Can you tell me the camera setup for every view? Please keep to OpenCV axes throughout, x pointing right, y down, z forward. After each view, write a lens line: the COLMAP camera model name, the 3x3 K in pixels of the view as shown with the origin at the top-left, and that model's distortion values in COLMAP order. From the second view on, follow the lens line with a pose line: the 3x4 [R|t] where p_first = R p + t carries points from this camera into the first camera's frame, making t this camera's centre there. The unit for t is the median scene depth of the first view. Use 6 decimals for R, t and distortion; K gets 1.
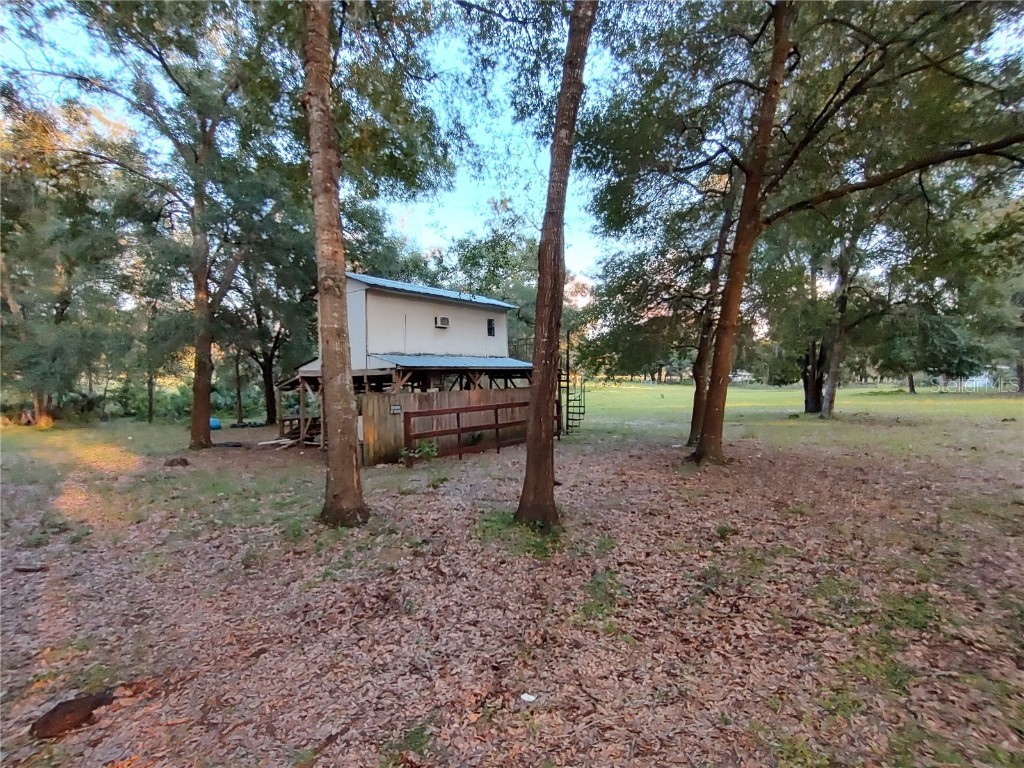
lens RADIAL K [[465.6, 0, 512.0], [0, 465.6, 384.0], [0, 0, 1]] dist [-0.002883, -0.000893]
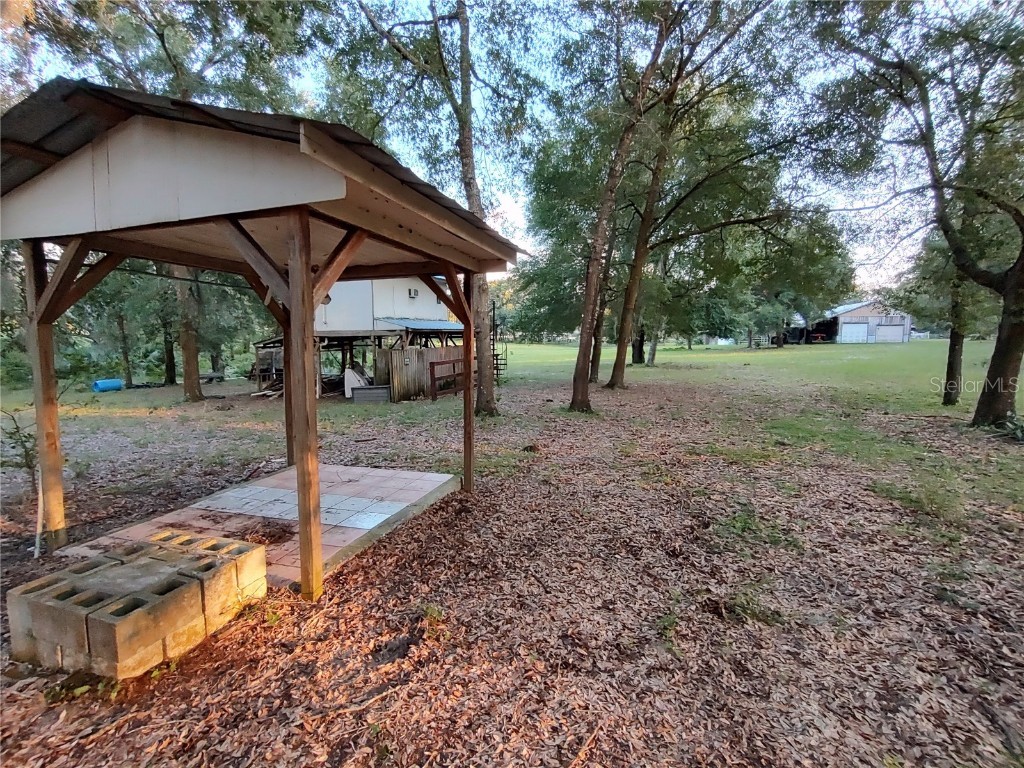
lens RADIAL K [[465.6, 0, 512.0], [0, 465.6, 384.0], [0, 0, 1]] dist [-0.002883, -0.000893]
pose [[0.933362, -0.031324, 0.357567, -0.304232], [-0.000213, 0.996136, 0.087821, 0.001345], [-0.358936, -0.082045, 0.929749, -0.247906]]
